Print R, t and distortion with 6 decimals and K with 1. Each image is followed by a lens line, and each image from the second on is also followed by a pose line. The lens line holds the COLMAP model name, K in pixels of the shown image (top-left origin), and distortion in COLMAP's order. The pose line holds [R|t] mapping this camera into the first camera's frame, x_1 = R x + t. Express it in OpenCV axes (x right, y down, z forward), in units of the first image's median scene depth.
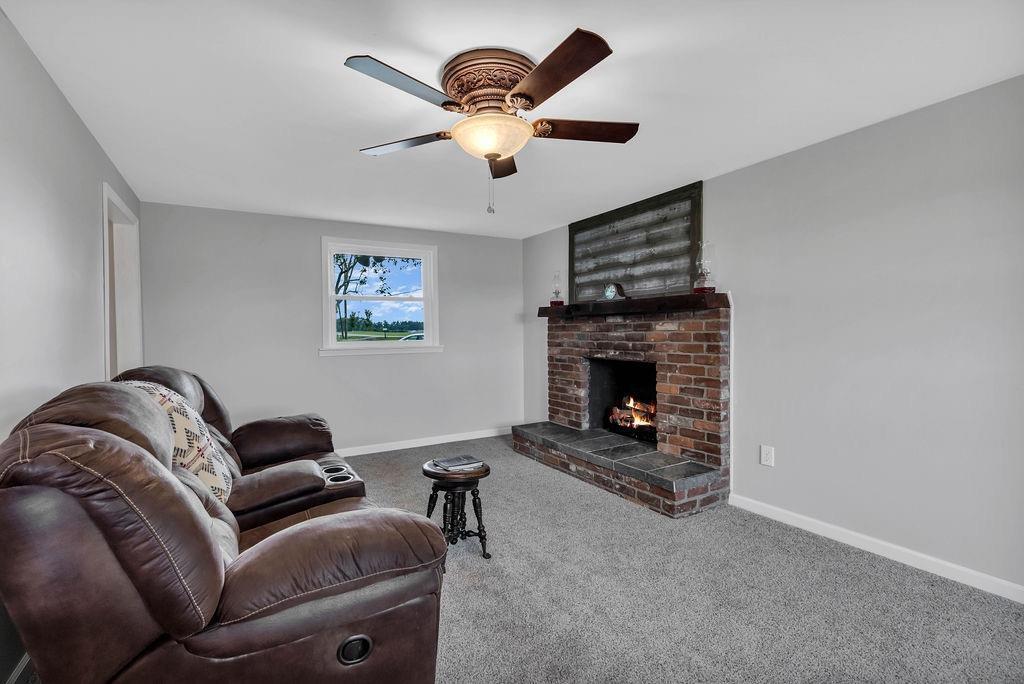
lens RADIAL K [[459.9, 0, 505.5], [0, 459.9, 342.6], [0, 0, 1]] dist [0.007001, -0.001527]
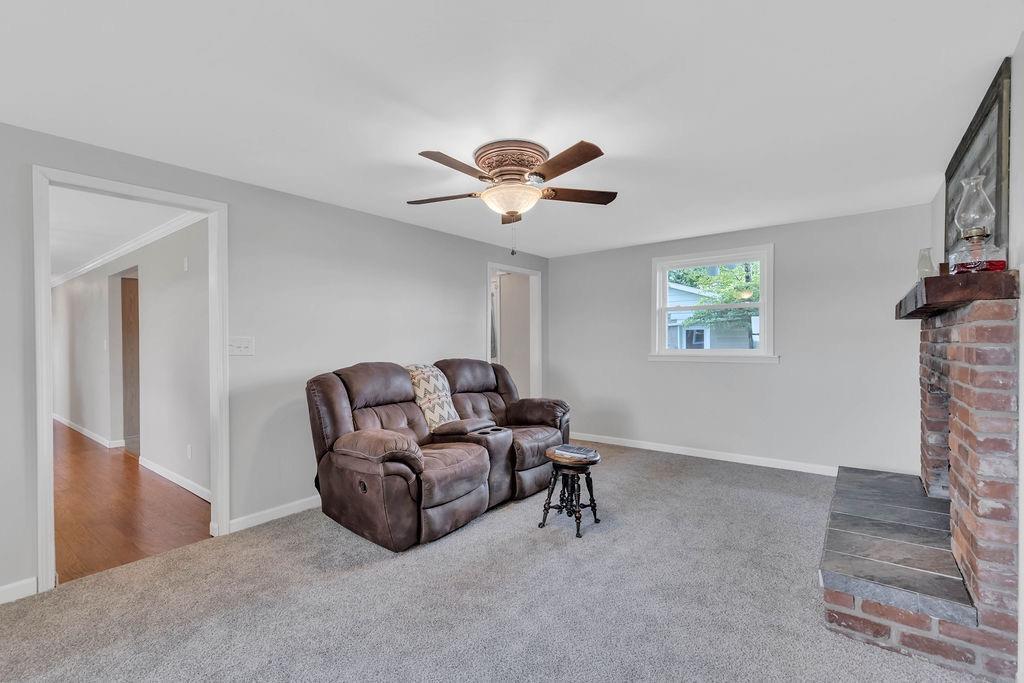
lens RADIAL K [[459.9, 0, 508.0], [0, 459.9, 342.4], [0, 0, 1]] dist [0.007001, -0.001527]
pose [[0.379004, 0.009643, -0.925345, 0.738862], [-0.019071, 0.999815, 0.002608, -0.017954], [0.925199, 0.016659, 0.379117, 0.295239]]
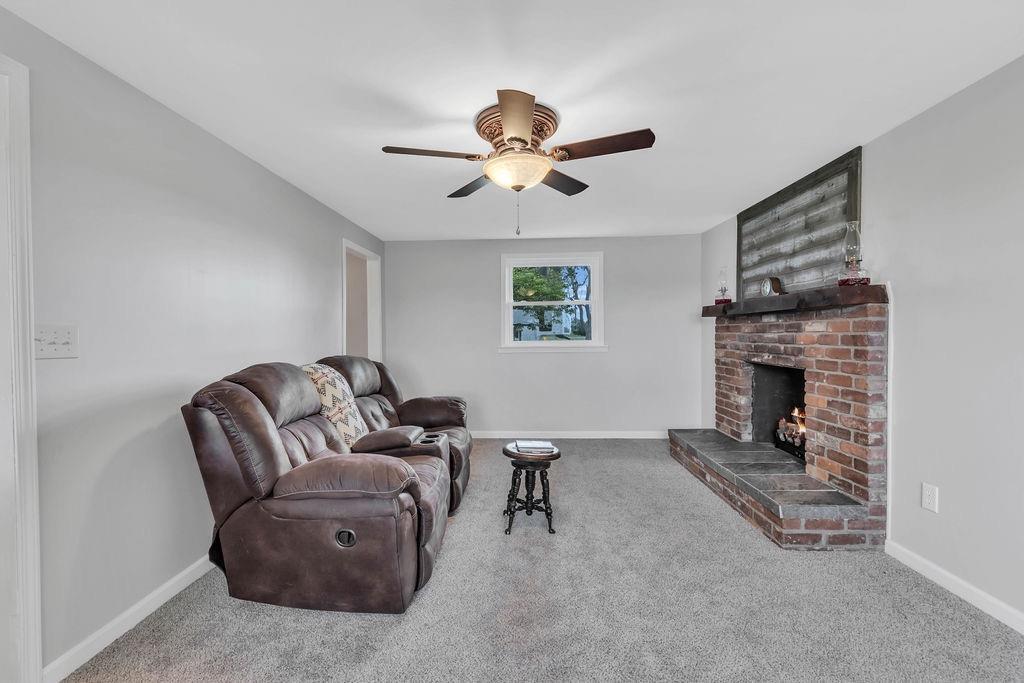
lens RADIAL K [[459.9, 0, 509.9], [0, 459.9, 340.9], [0, 0, 1]] dist [0.007001, -0.001527]
pose [[0.845337, 0.010356, -0.534133, 0.361732], [-0.011376, 0.999934, 0.001383, -0.004428], [0.534113, 0.004907, 0.845399, -0.011472]]
